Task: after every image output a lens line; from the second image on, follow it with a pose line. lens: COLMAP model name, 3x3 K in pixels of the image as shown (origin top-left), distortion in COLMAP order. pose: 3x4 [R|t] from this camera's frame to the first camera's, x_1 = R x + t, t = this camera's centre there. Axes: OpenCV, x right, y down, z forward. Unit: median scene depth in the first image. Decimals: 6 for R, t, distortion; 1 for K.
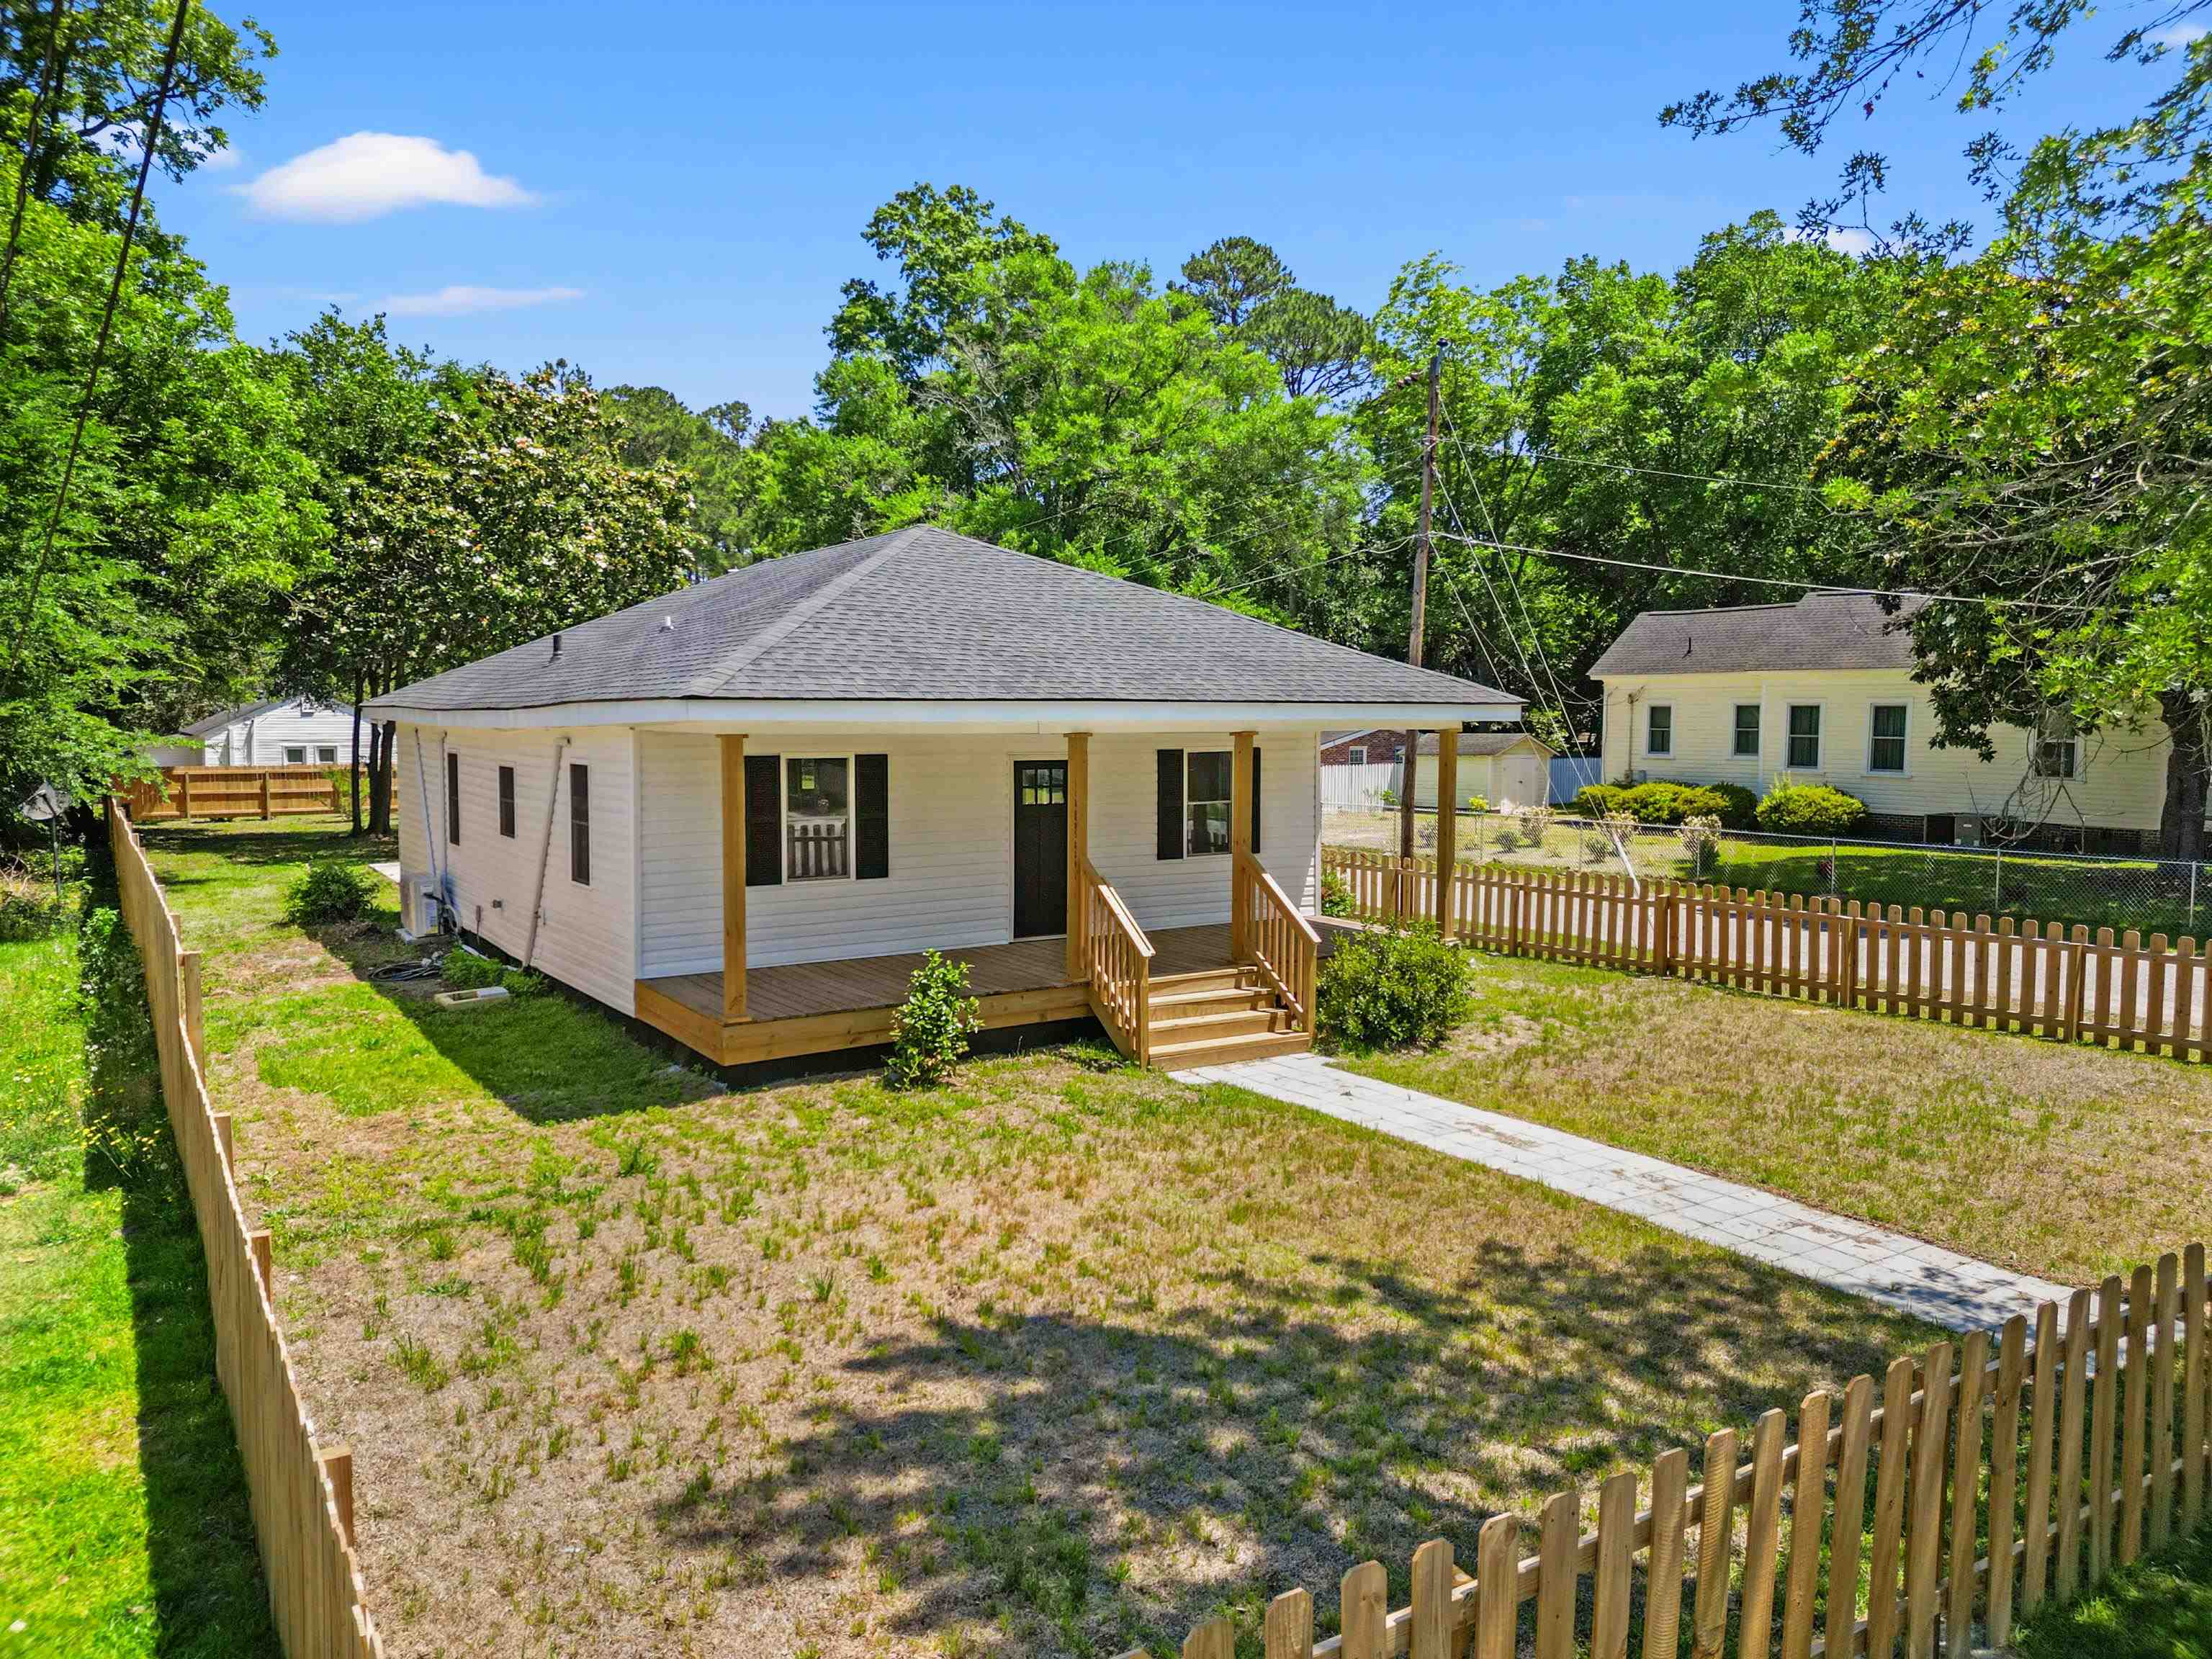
lens RADIAL K [[1550.3, 0, 1106.0], [0, 1550.3, 829.5], [0, 0, 1]] dist [0.068809, -0.059153]
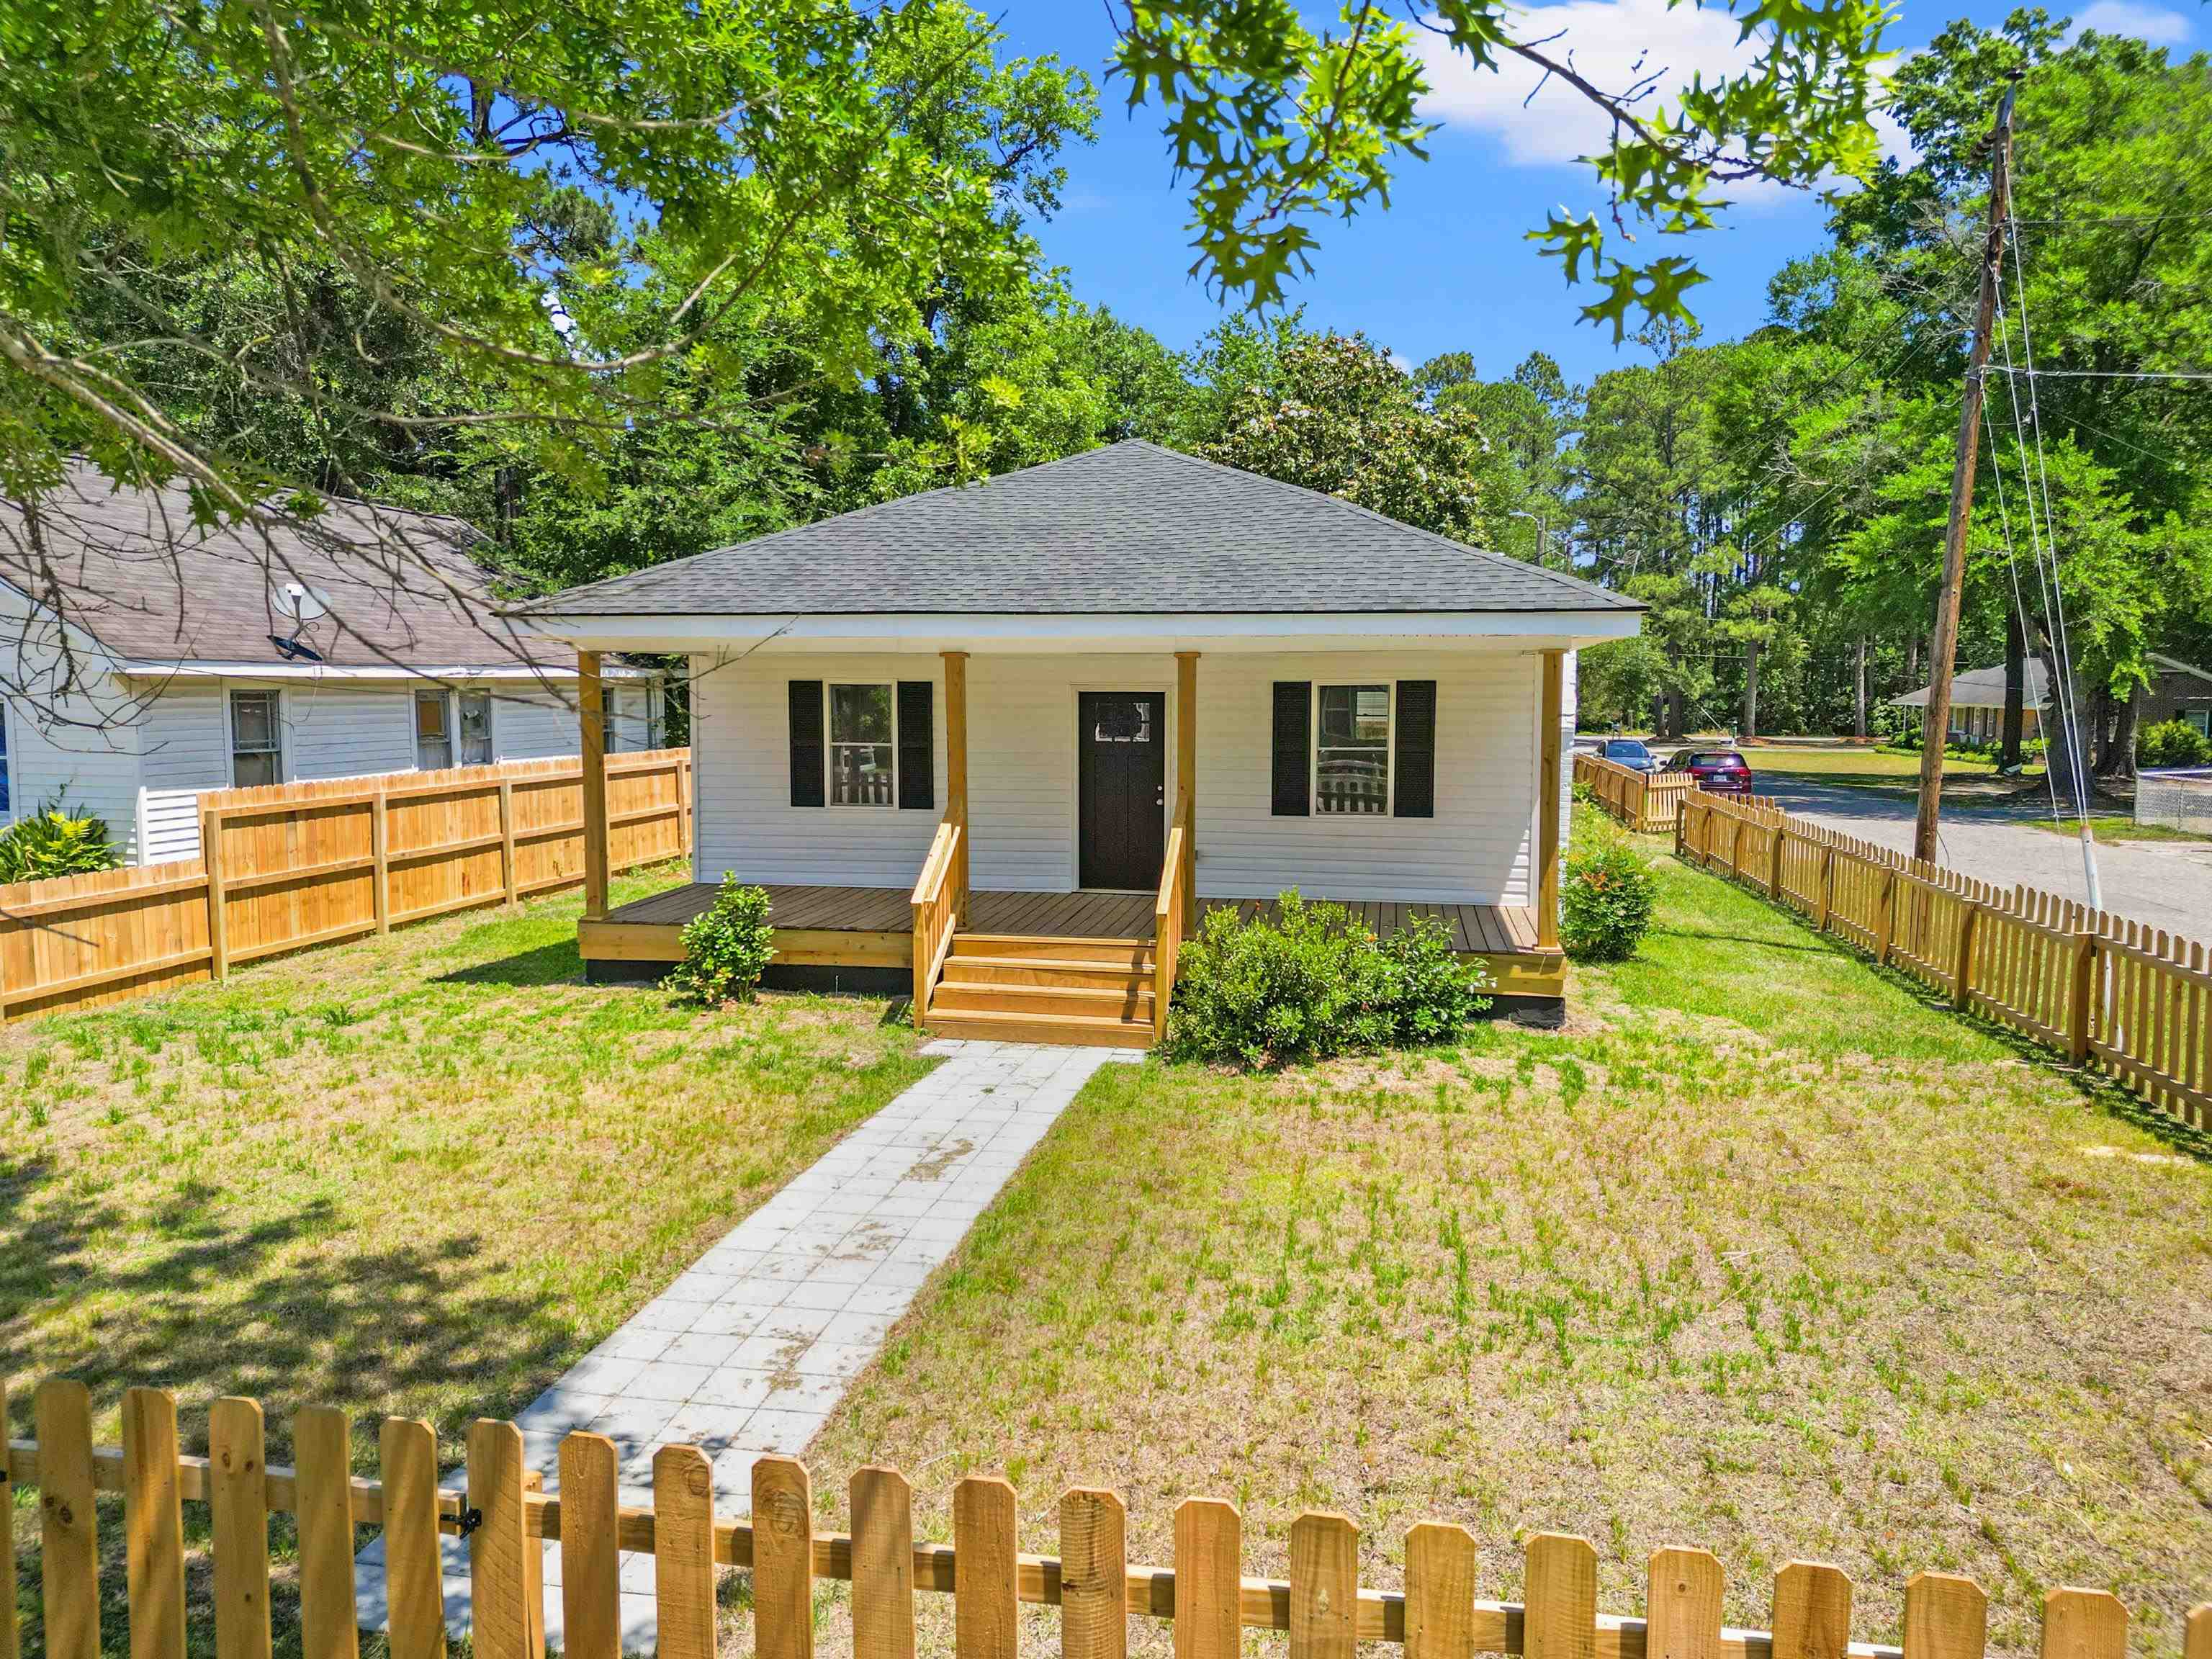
lens RADIAL K [[1550.3, 0, 1106.0], [0, 1550.3, 829.5], [0, 0, 1]] dist [0.068809, -0.059153]
pose [[0.712885, 0.066465, -0.698125, 0.842377], [-0.054381, 0.997740, 0.039460, -0.001132], [0.699170, 0.009835, 0.714888, 0.517143]]
